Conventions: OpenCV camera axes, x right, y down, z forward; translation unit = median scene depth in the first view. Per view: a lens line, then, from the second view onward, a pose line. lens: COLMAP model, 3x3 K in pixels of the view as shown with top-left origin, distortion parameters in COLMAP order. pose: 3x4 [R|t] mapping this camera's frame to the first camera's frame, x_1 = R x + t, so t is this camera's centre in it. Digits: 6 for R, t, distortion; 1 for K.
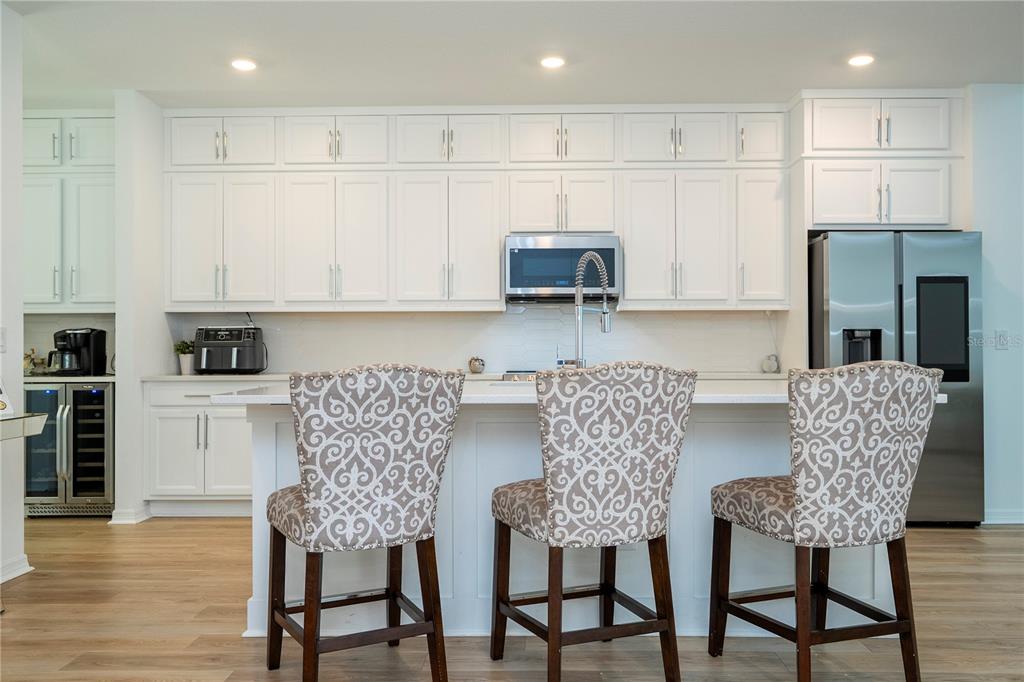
lens RADIAL K [[828.6, 0, 512.2], [0, 828.6, 340.8], [0, 0, 1]] dist [0.007232, 0.004805]
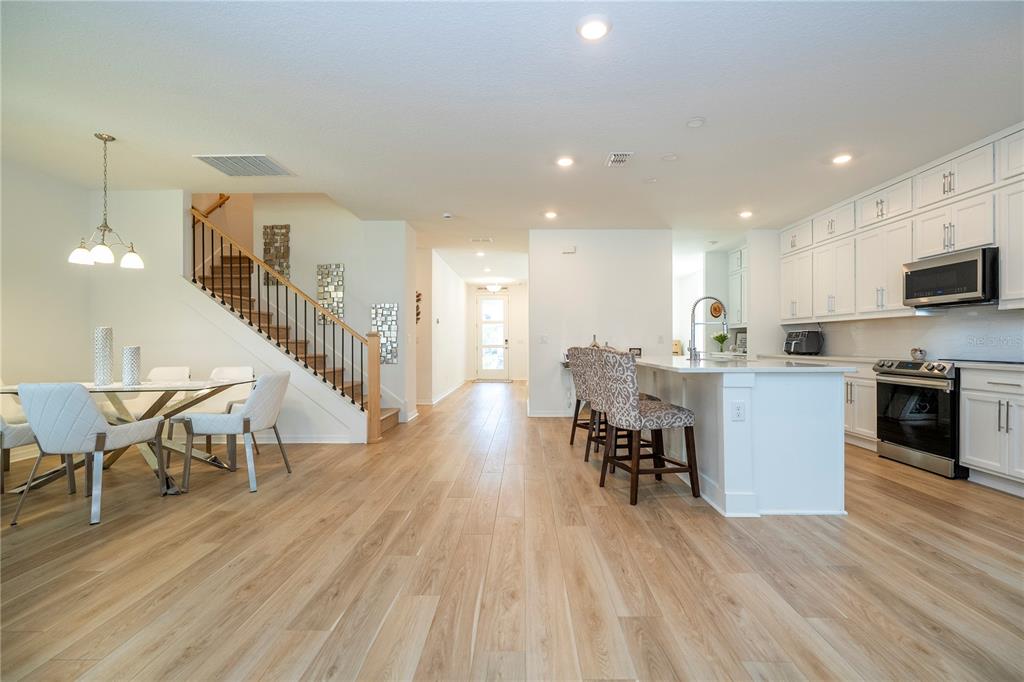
lens RADIAL K [[459.0, 0, 519.3], [0, 459.0, 341.0], [0, 0, 1]] dist [-0.005206, 0.001247]
pose [[0.011360, 0.000564, -0.999935, 0.763787], [0.008540, 0.999963, 0.000661, 0.000898], [0.999899, -0.008547, 0.011355, 0.320430]]
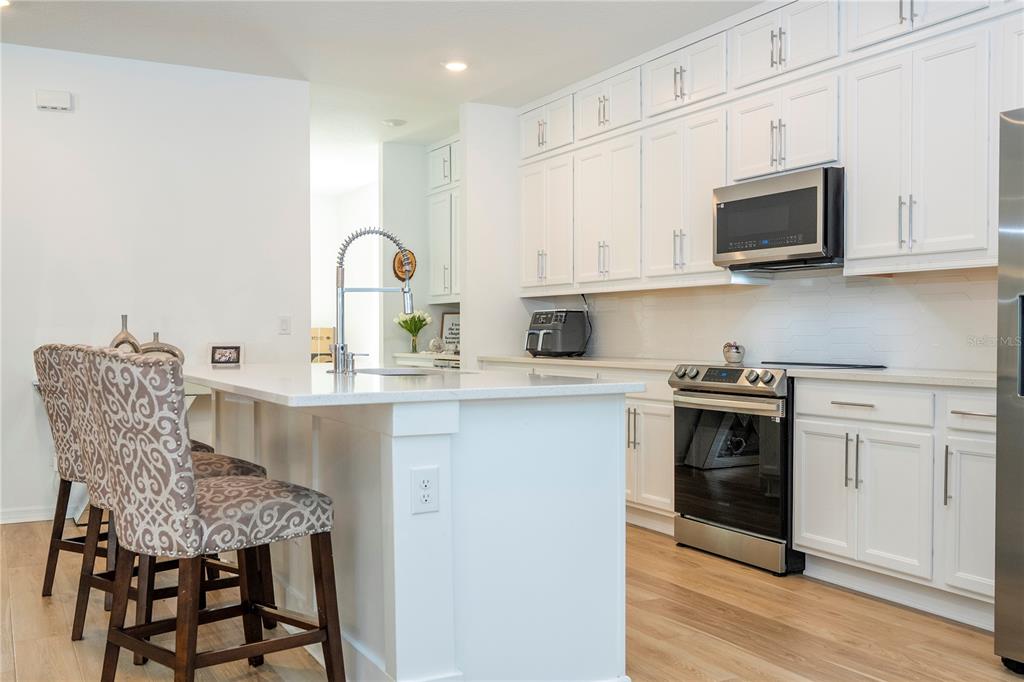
lens RADIAL K [[977.8, 0, 514.2], [0, 977.8, 337.1], [0, 0, 1]] dist [-0.048307, 0.000000]
pose [[0.495135, 0.006659, -0.868790, 0.685700], [0.006902, 0.999909, 0.011597, 0.002012], [0.868788, -0.011739, 0.495044, 0.374959]]
